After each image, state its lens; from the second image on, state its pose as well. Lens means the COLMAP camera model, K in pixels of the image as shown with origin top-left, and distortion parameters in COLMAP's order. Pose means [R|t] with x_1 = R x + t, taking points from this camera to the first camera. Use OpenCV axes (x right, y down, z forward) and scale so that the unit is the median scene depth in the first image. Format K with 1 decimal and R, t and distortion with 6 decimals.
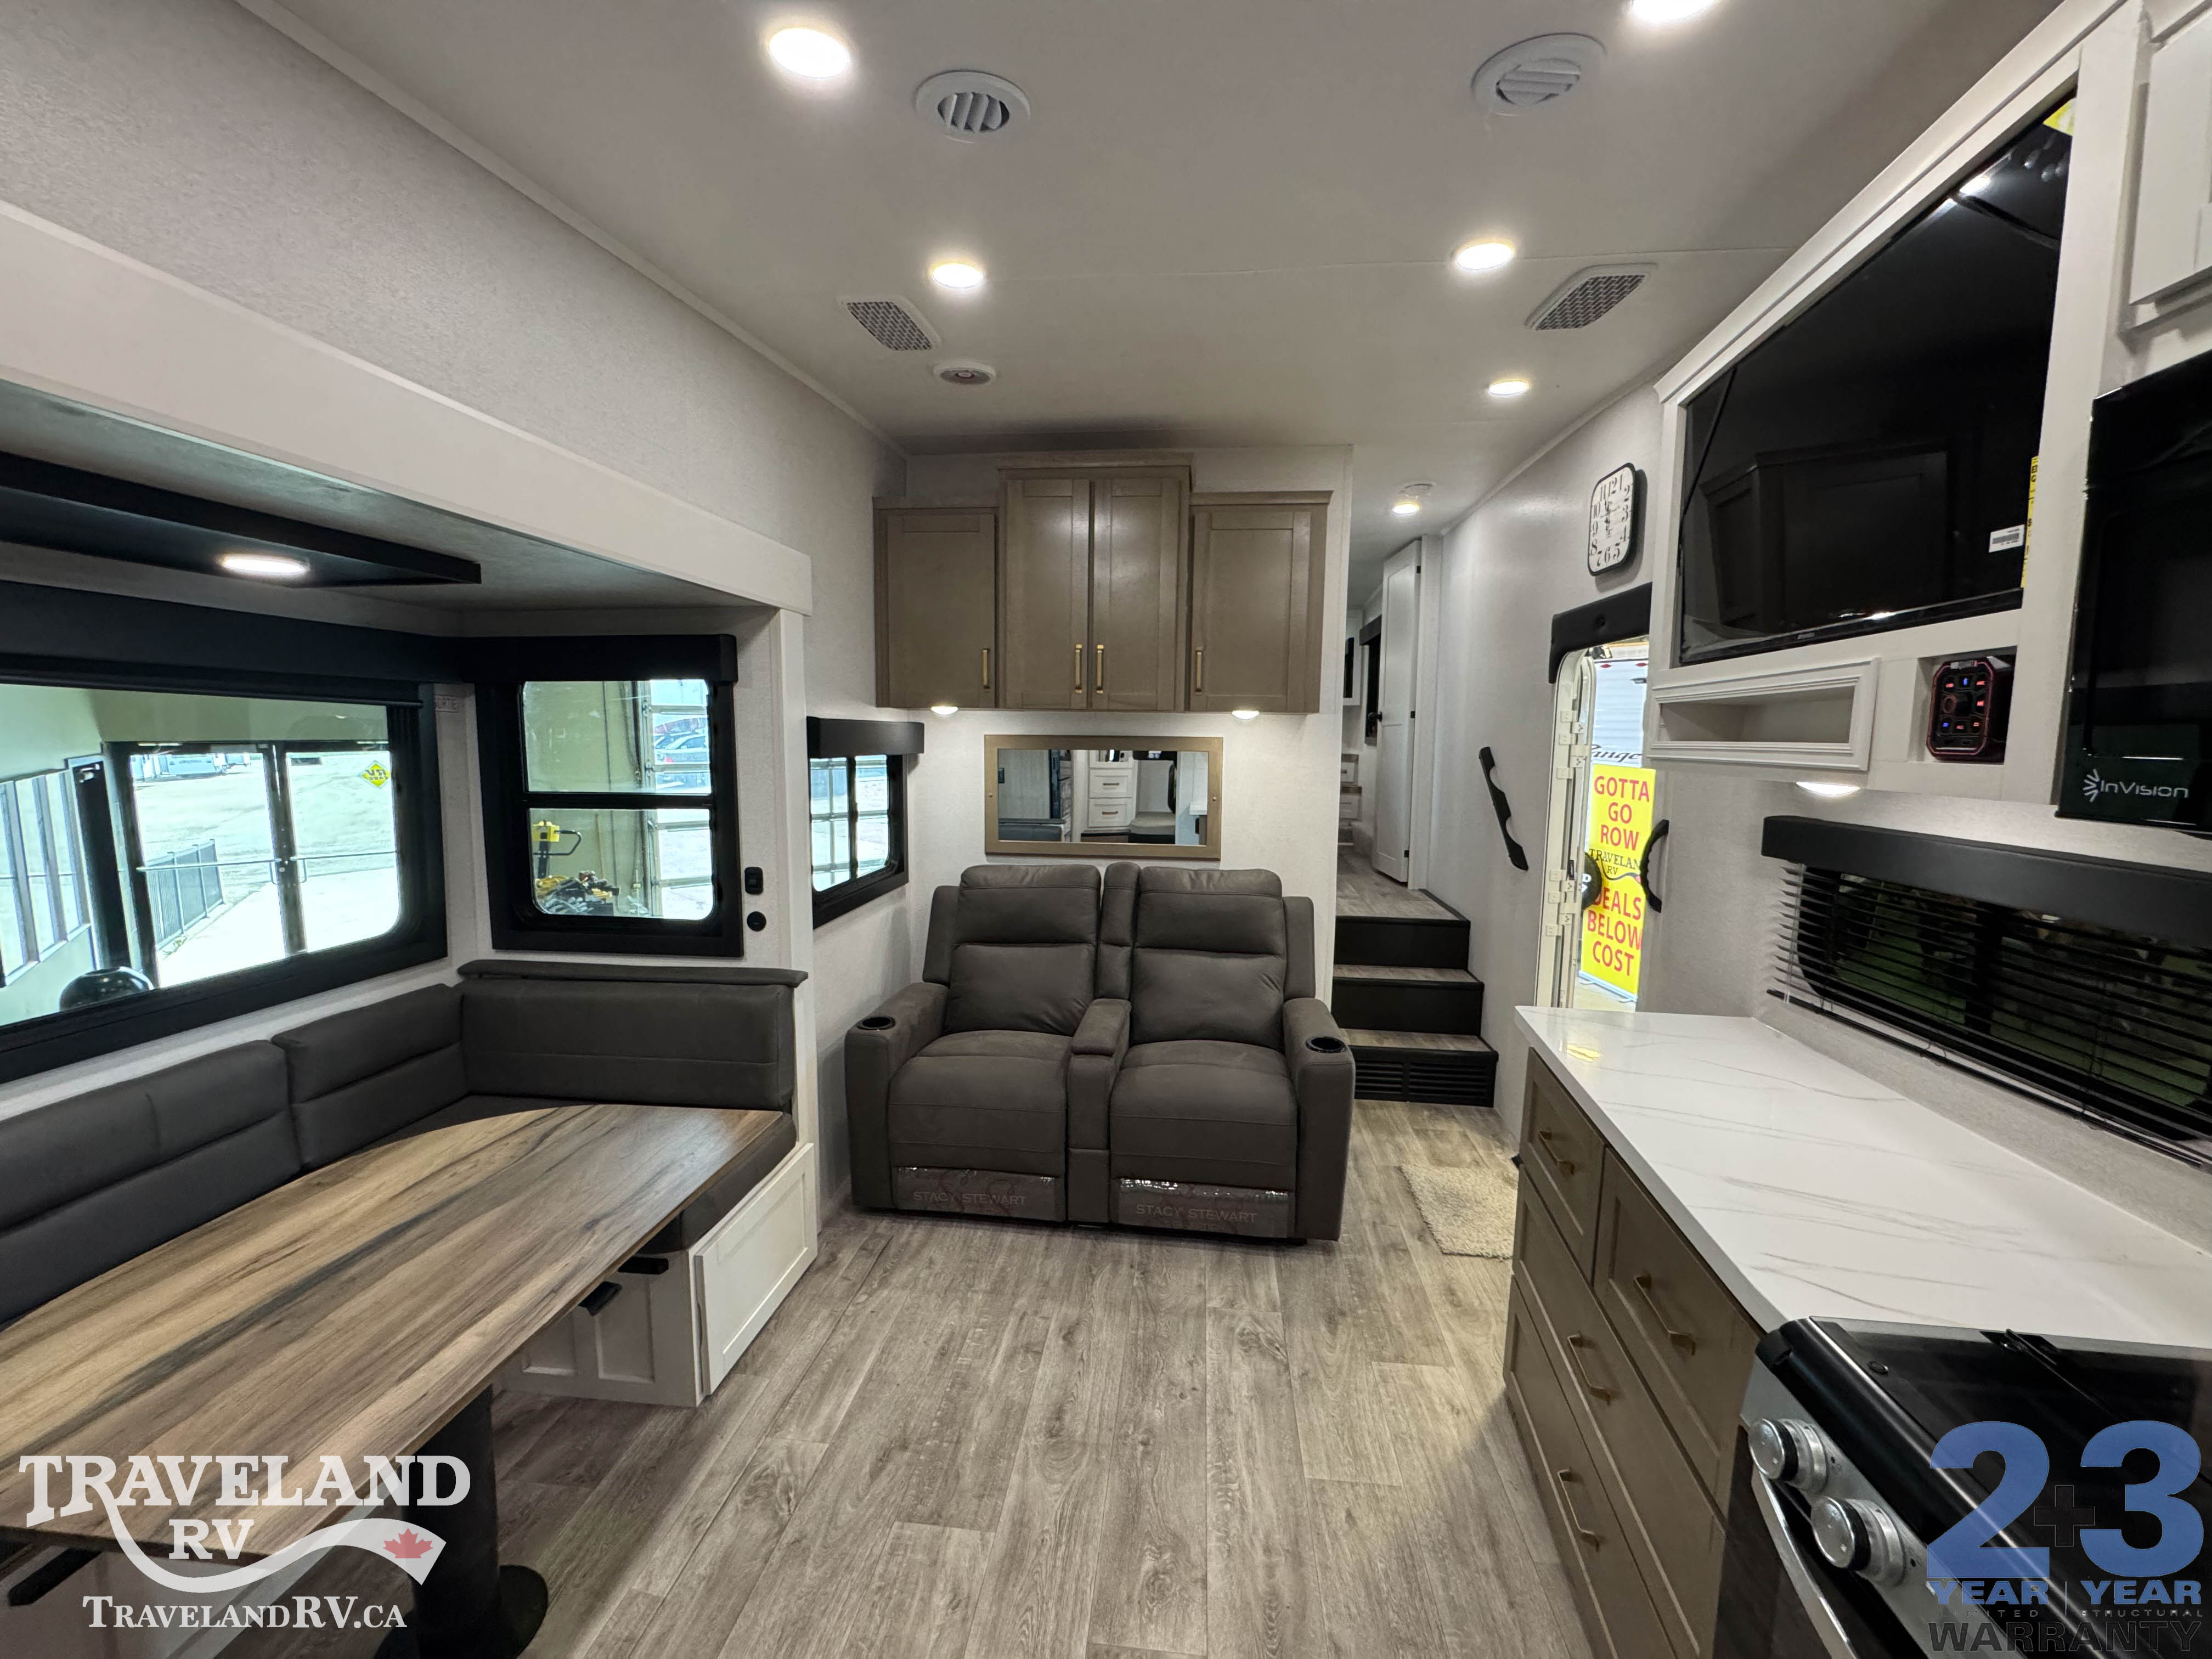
lens RADIAL K [[882.3, 0, 1114.1], [0, 882.3, 830.3], [0, 0, 1]] dist [-0.005492, 0.000062]
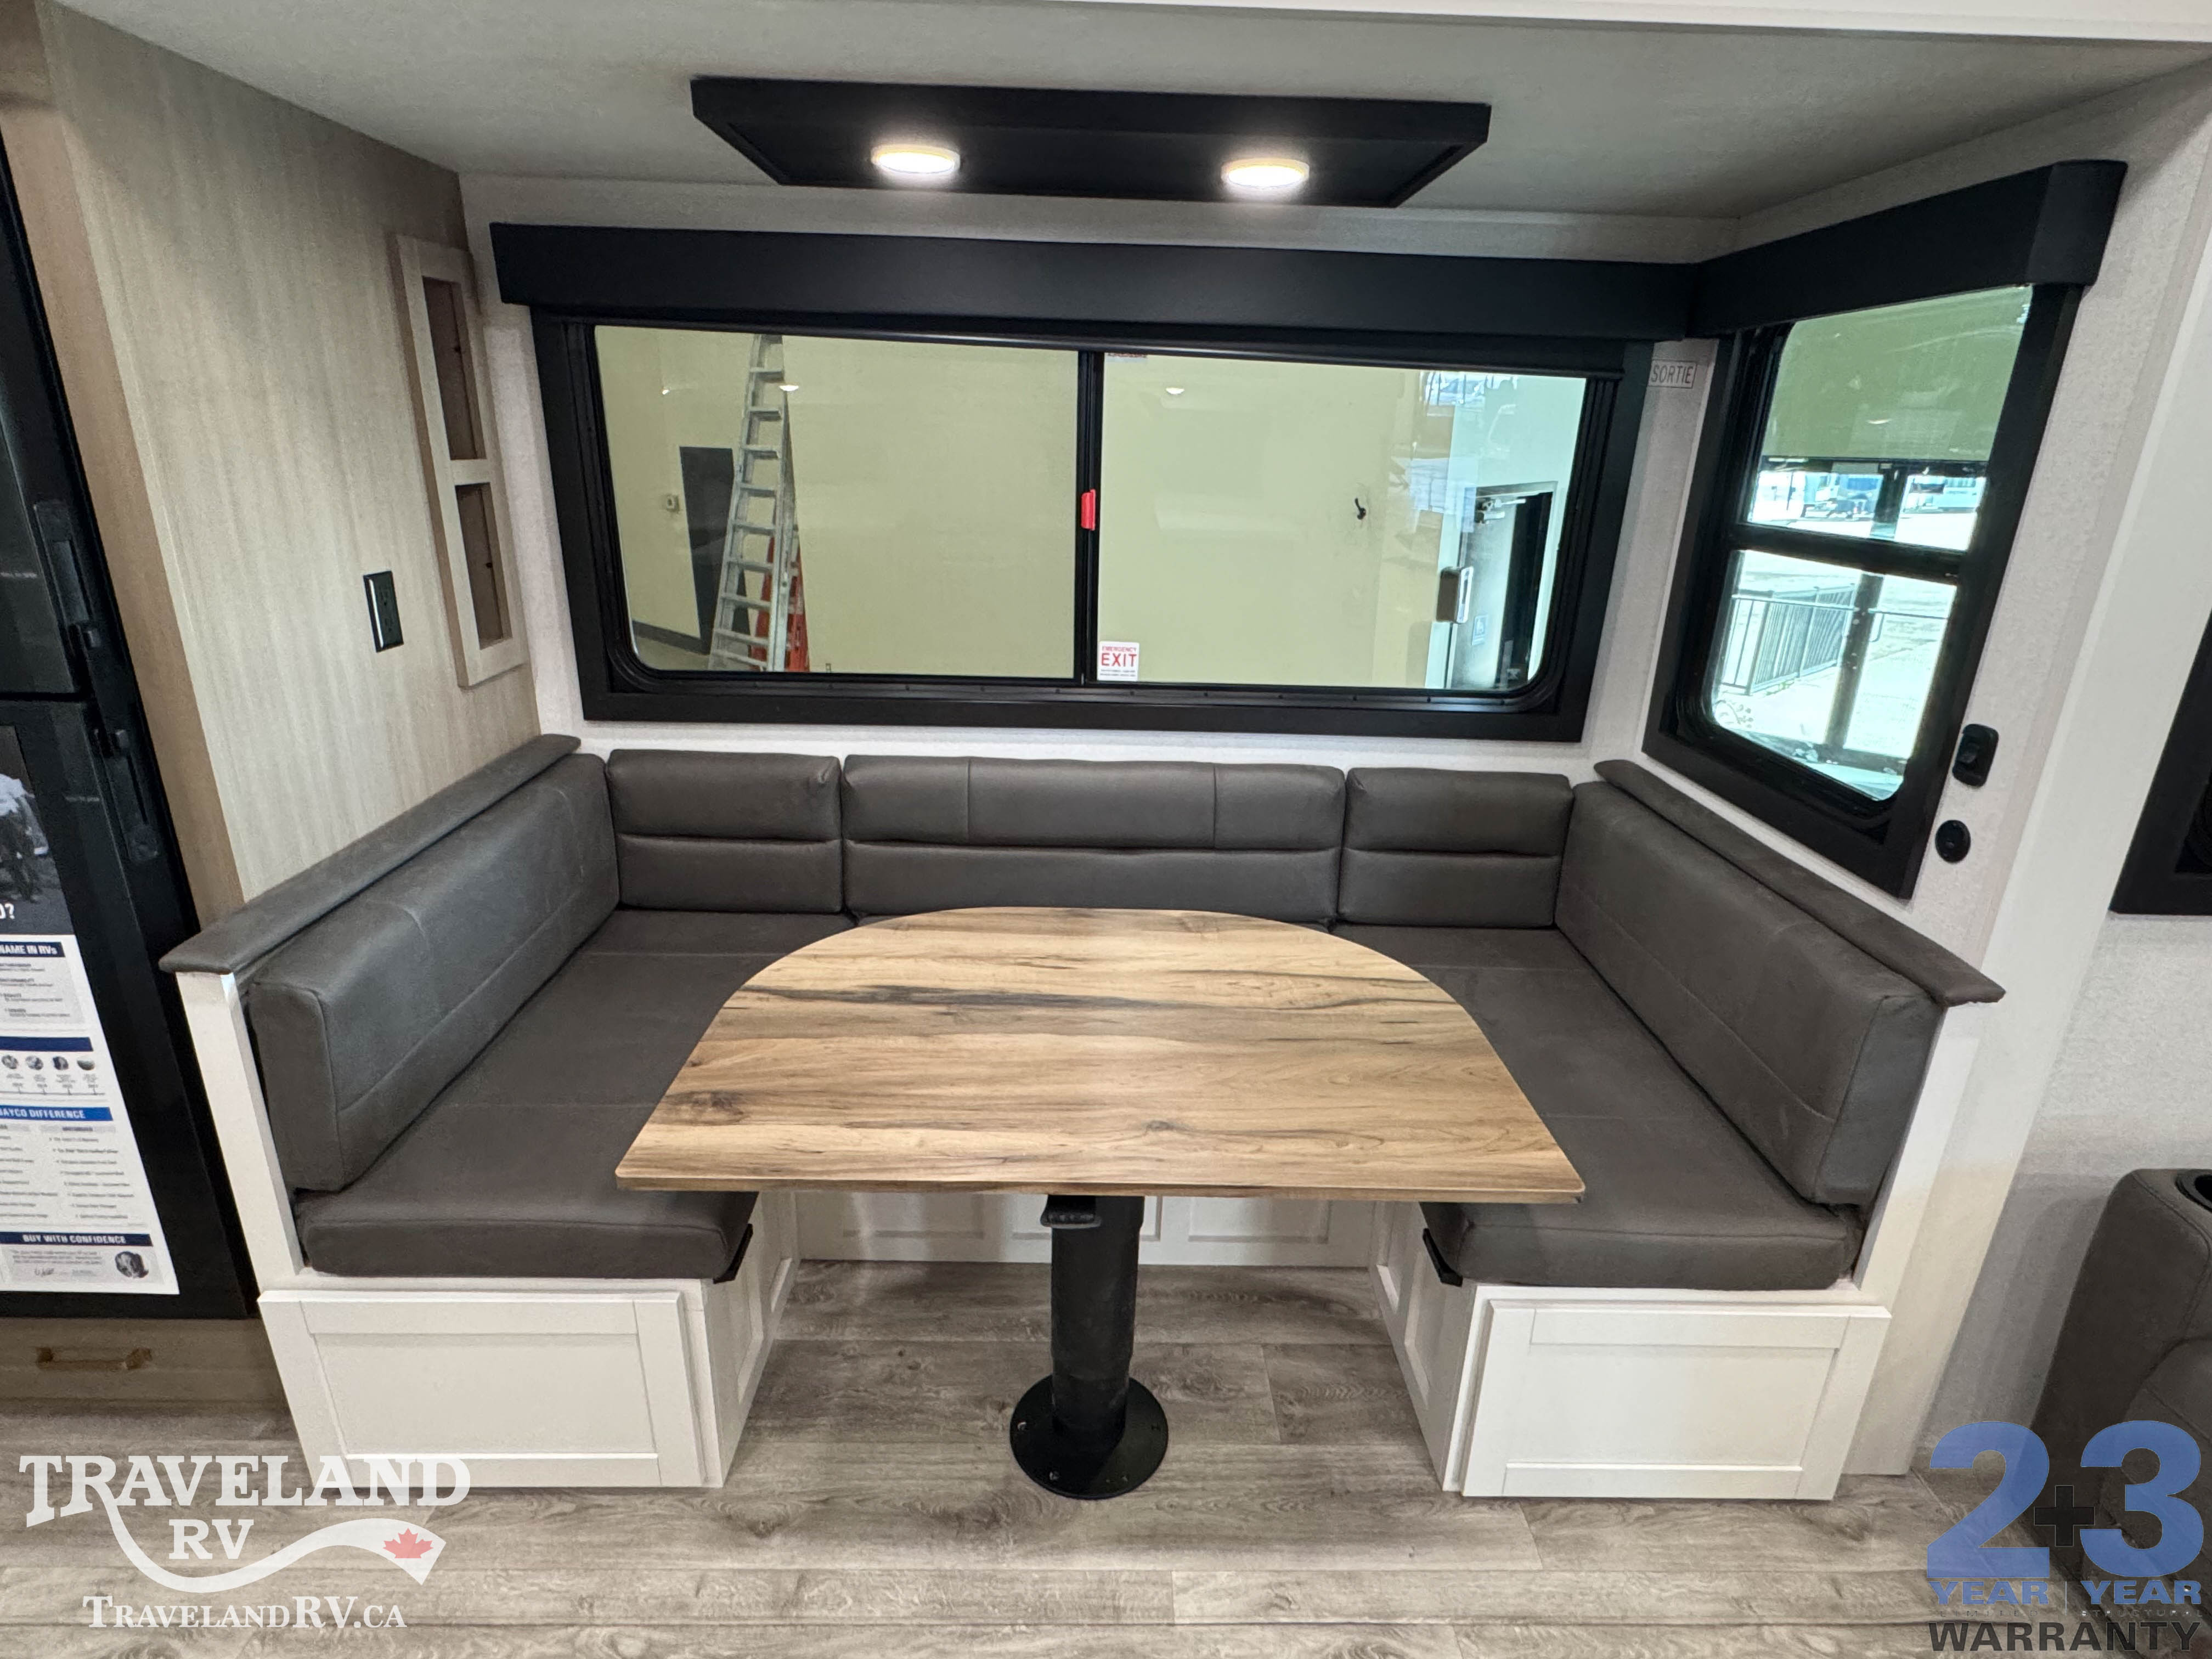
lens RADIAL K [[1128.8, 0, 1100.7], [0, 1128.8, 827.8], [0, 0, 1]] dist [-0.005202, 0.001690]
pose [[0.119818, 0.327907, -0.937081, 0.078166], [-0.133191, 0.940657, 0.312128, -0.023846], [0.983821, 0.087412, 0.156382, 0.375474]]
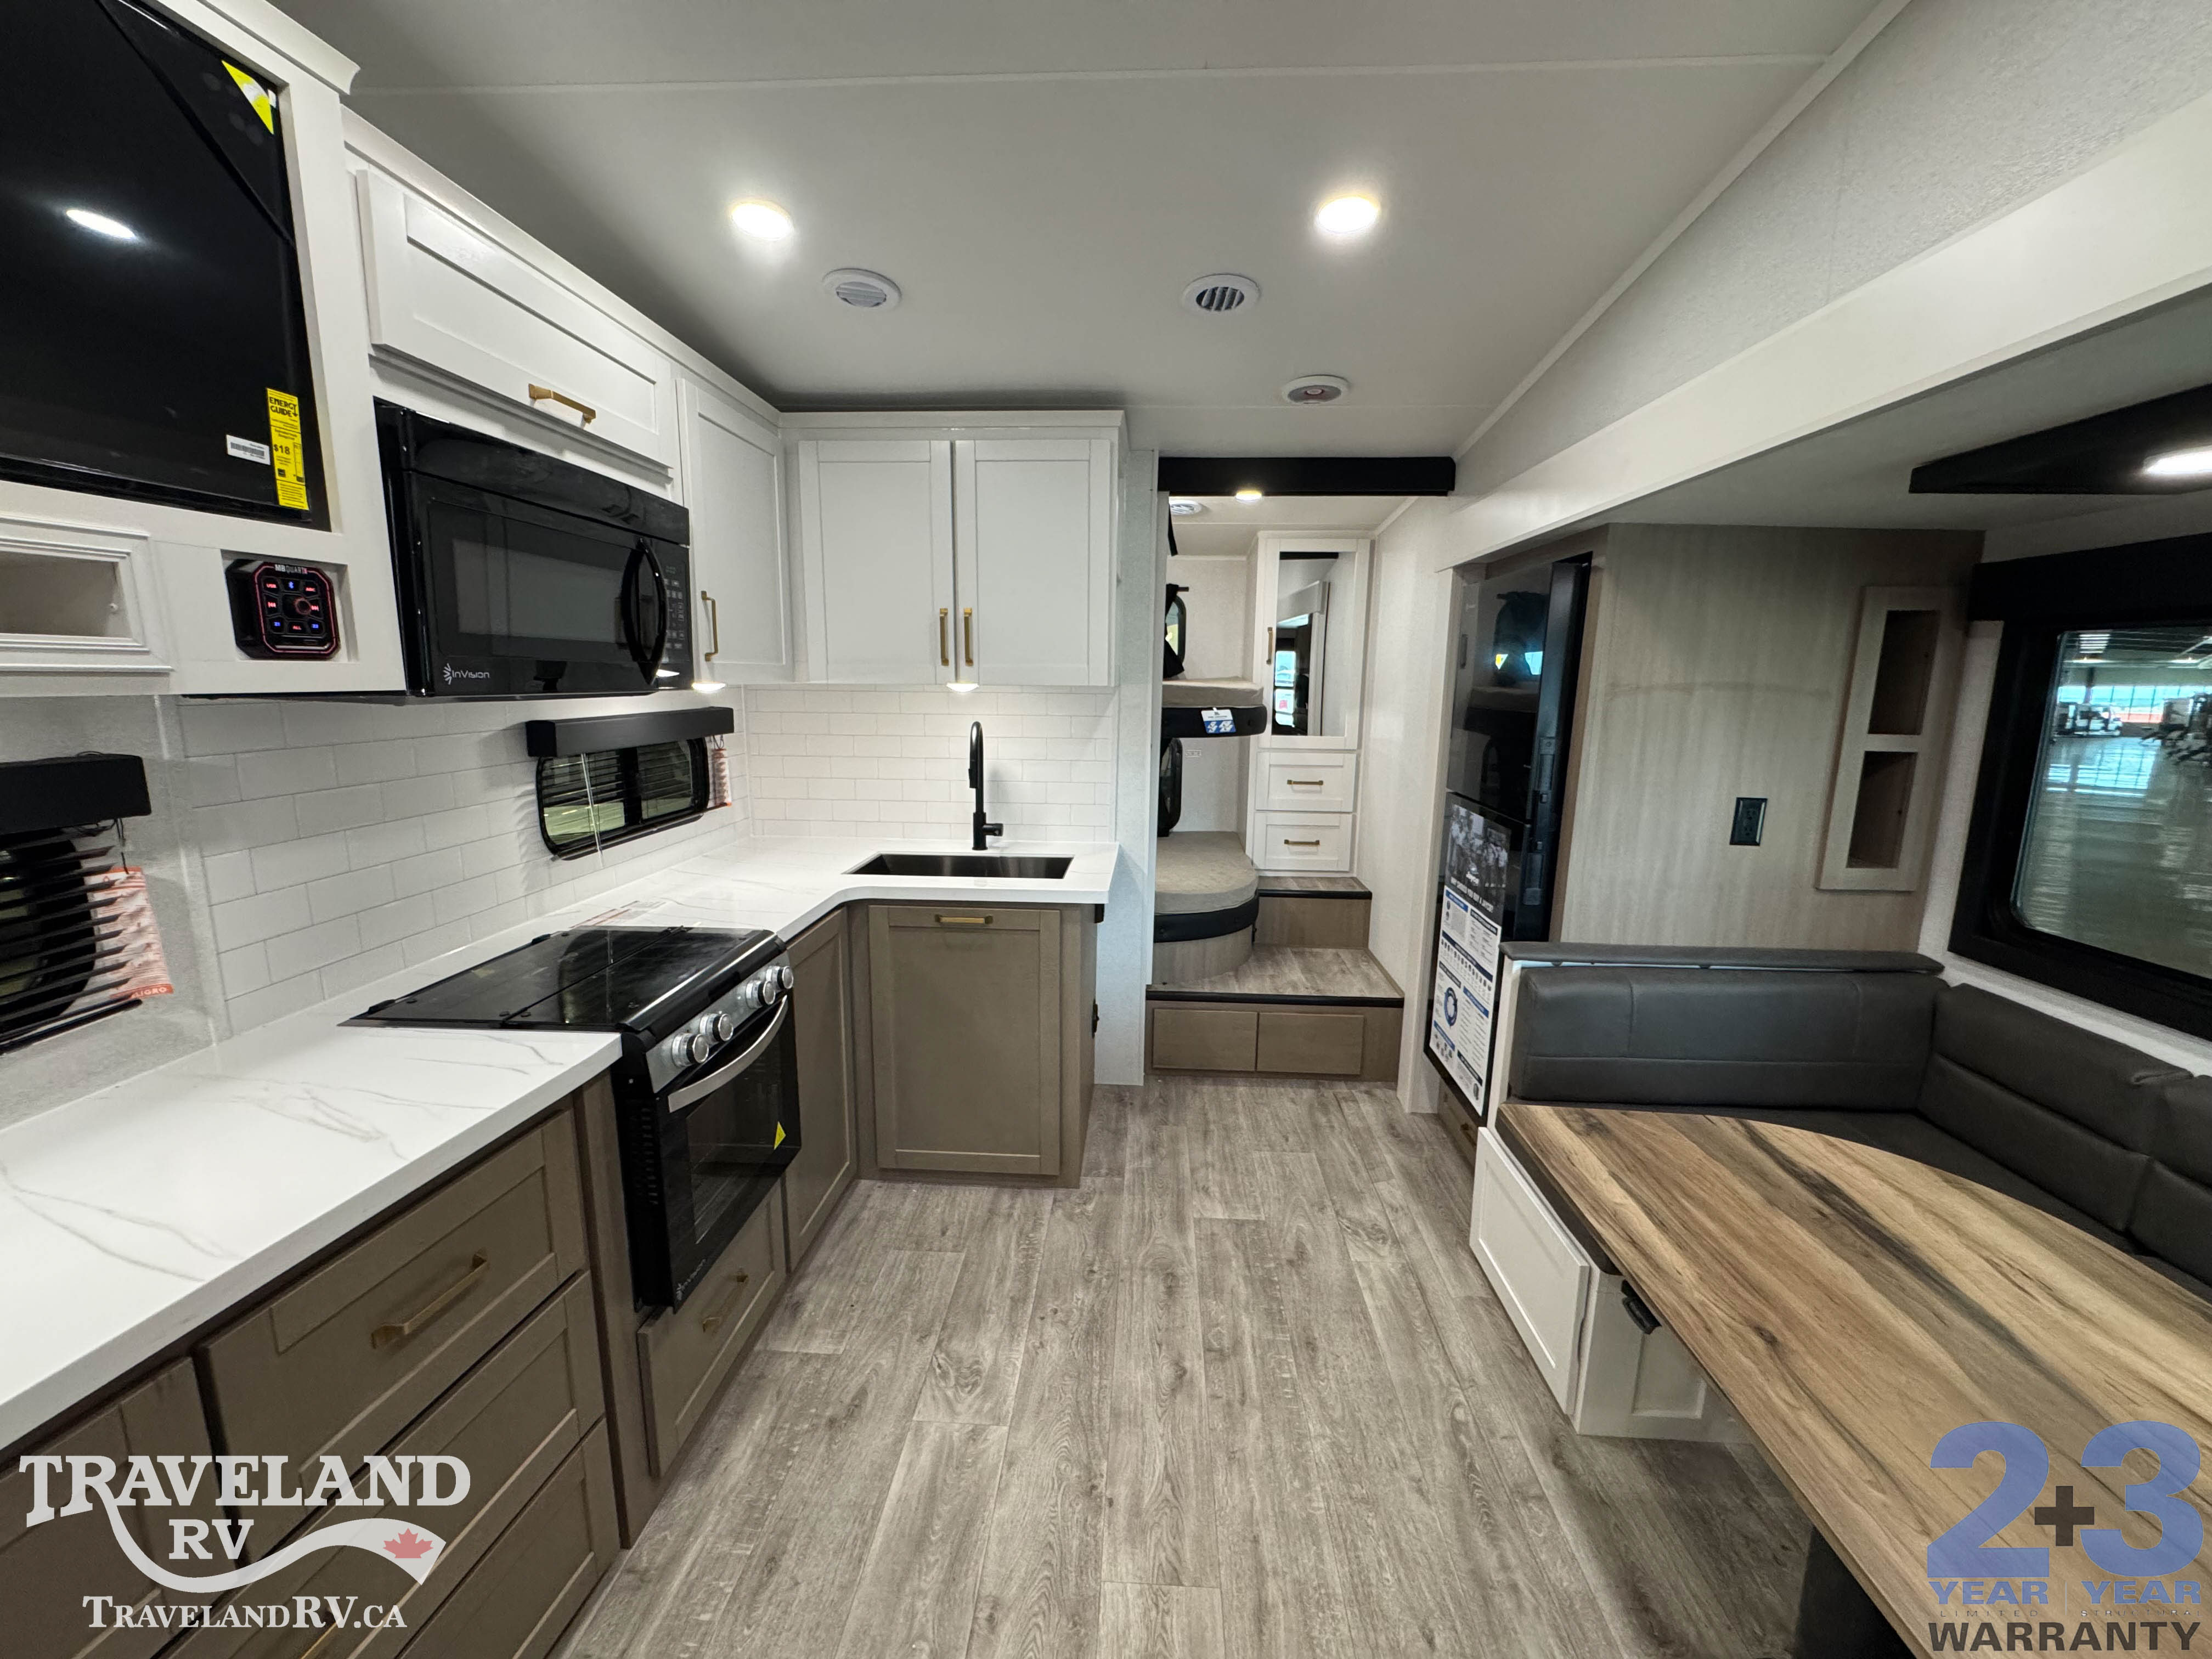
lens RADIAL K [[882.3, 0, 1111.0], [0, 882.3, 832.0], [0, 0, 1]] dist [-0.005492, 0.000062]
pose [[-0.998447, -0.015115, -0.053624, 0.001625], [-0.029493, 0.959966, 0.278559, -0.071024], [0.047267, 0.279708, -0.958921, 0.741819]]
